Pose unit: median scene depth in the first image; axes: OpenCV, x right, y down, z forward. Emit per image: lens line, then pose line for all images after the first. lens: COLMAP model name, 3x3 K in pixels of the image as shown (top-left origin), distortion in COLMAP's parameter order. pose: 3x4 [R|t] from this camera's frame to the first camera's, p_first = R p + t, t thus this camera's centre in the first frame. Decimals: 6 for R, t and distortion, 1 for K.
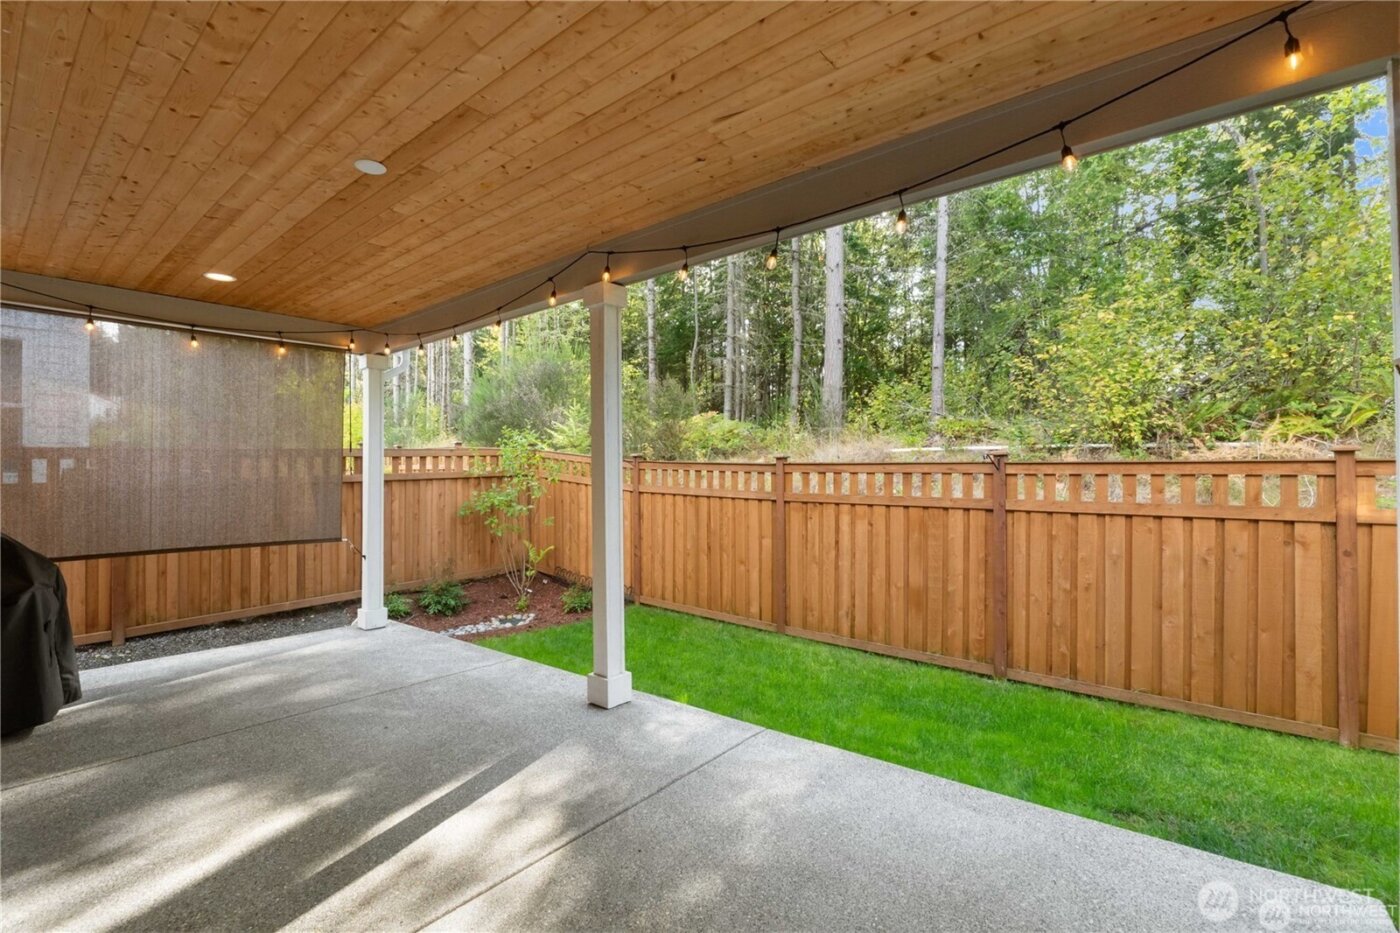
lens RADIAL K [[597.6, 0, 700.2], [0, 597.6, 463.8], [0, 0, 1]] dist [-0.003855, 0.000148]
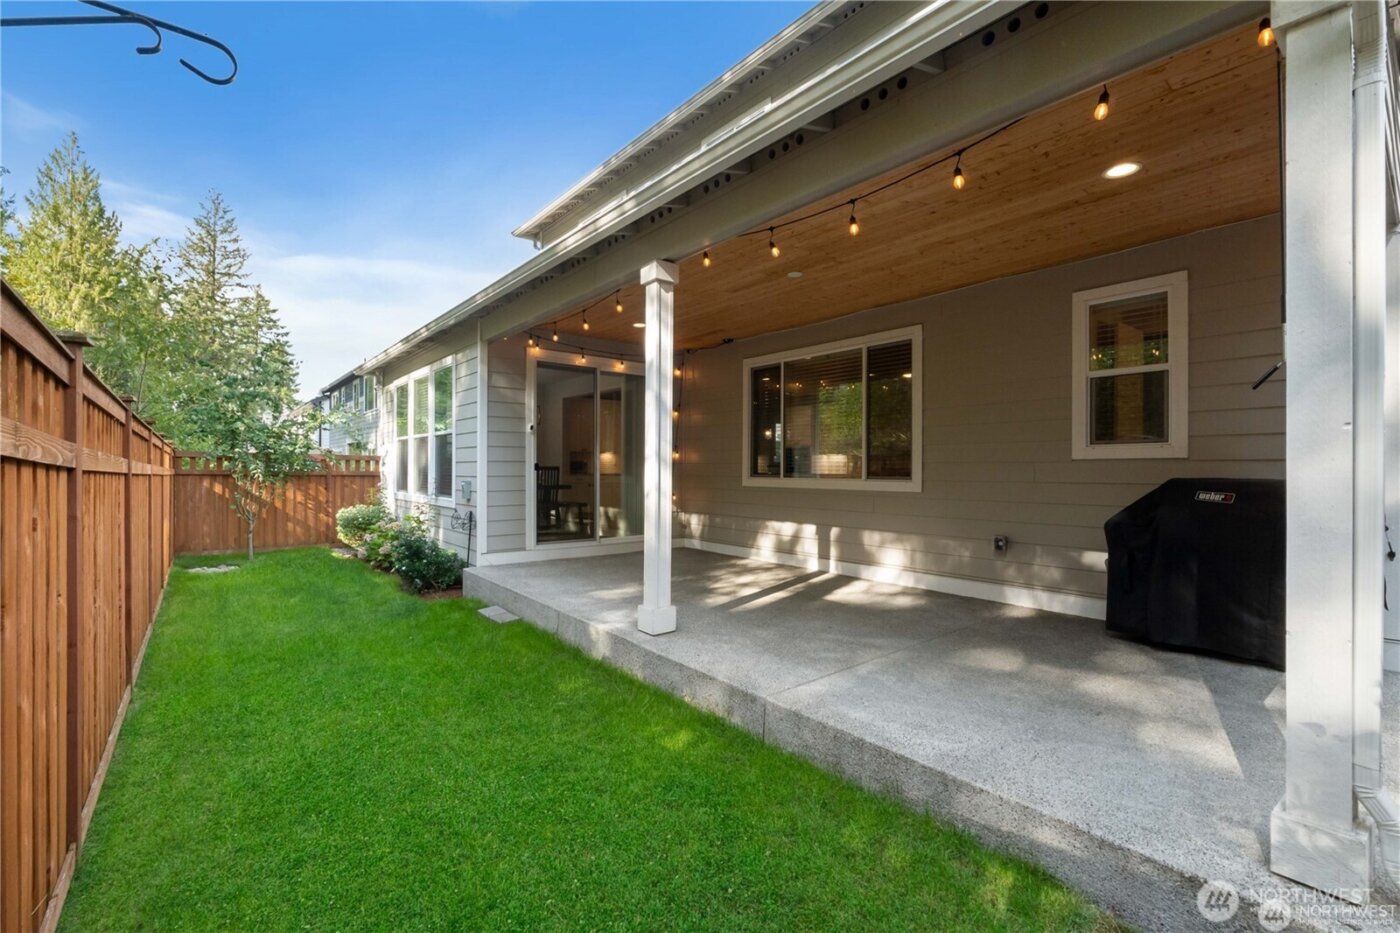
lens RADIAL K [[647.6, 0, 699.0], [0, 647.6, 471.0], [0, 0, 1]] dist [-0.008271, -0.000460]
pose [[-0.978770, 0.005367, 0.204892, -0.544741], [0.001296, 0.999799, -0.019996, 0.129745], [-0.204958, -0.019306, -0.978580, 2.478774]]
